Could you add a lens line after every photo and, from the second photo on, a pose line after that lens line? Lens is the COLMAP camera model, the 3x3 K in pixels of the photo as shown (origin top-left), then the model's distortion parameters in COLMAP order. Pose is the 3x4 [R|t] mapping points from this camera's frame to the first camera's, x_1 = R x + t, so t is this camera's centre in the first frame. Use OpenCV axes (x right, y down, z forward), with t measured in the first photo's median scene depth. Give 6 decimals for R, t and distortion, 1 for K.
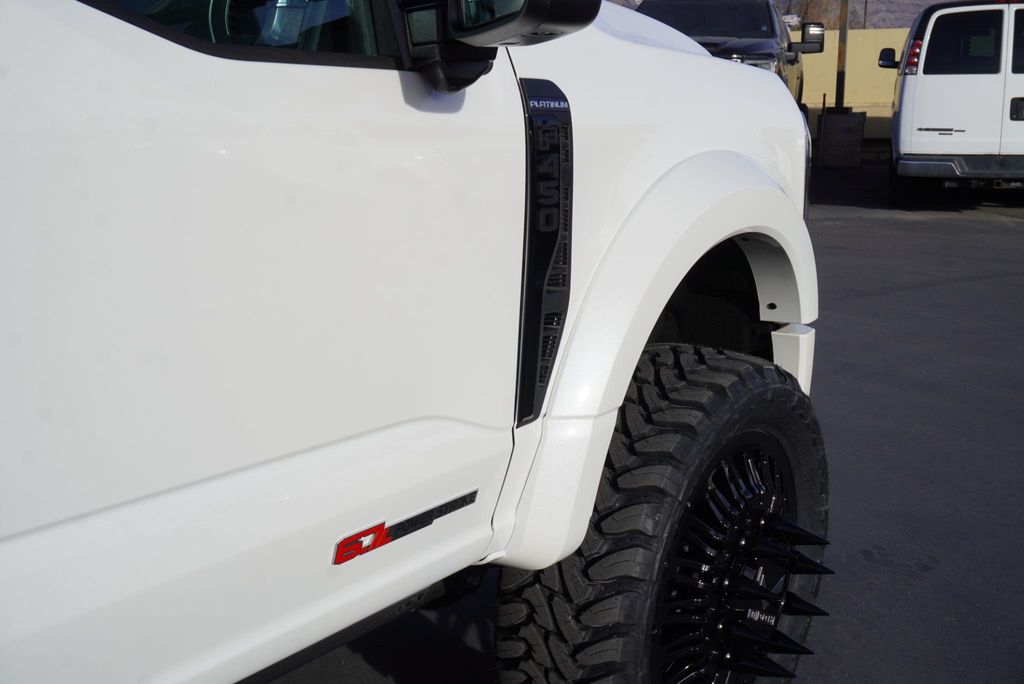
lens RADIAL K [[1244.4, 0, 511.8], [0, 1244.4, 322.3], [0, 0, 1]] dist [0.009103, -0.013556]
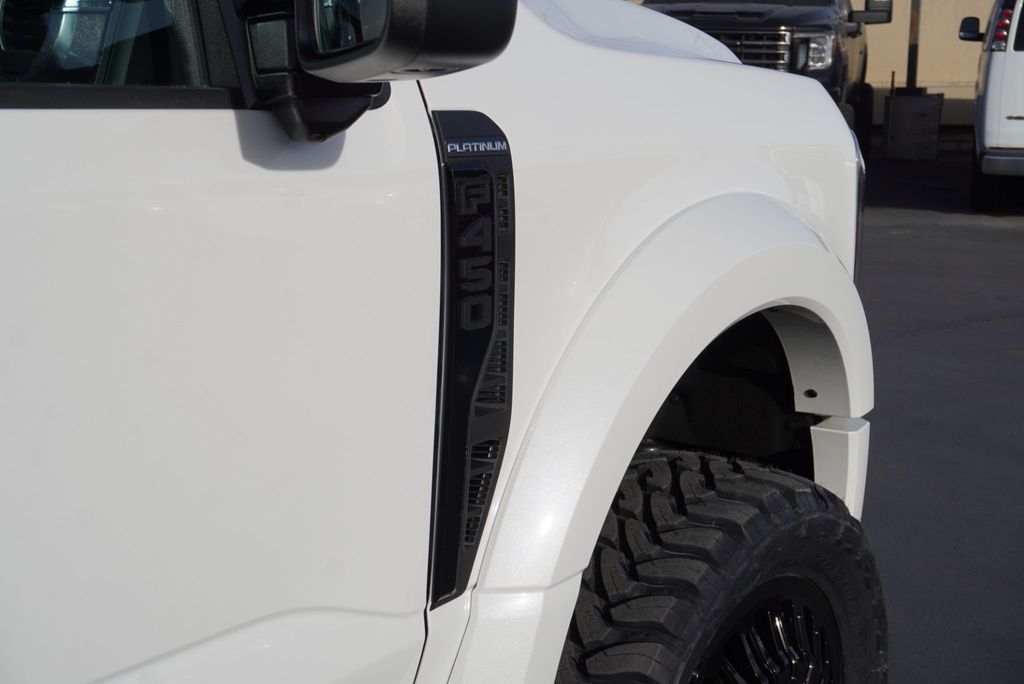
lens RADIAL K [[1445.3, 0, 509.7], [0, 1445.3, 310.2], [0, 0, 1]] dist [0.017255, 0.058902]
pose [[0.999886, 0.003712, -0.014657, 0.051295], [-0.003870, 0.999935, -0.010767, -0.064183], [0.014616, 0.010822, 0.999835, 0.165407]]
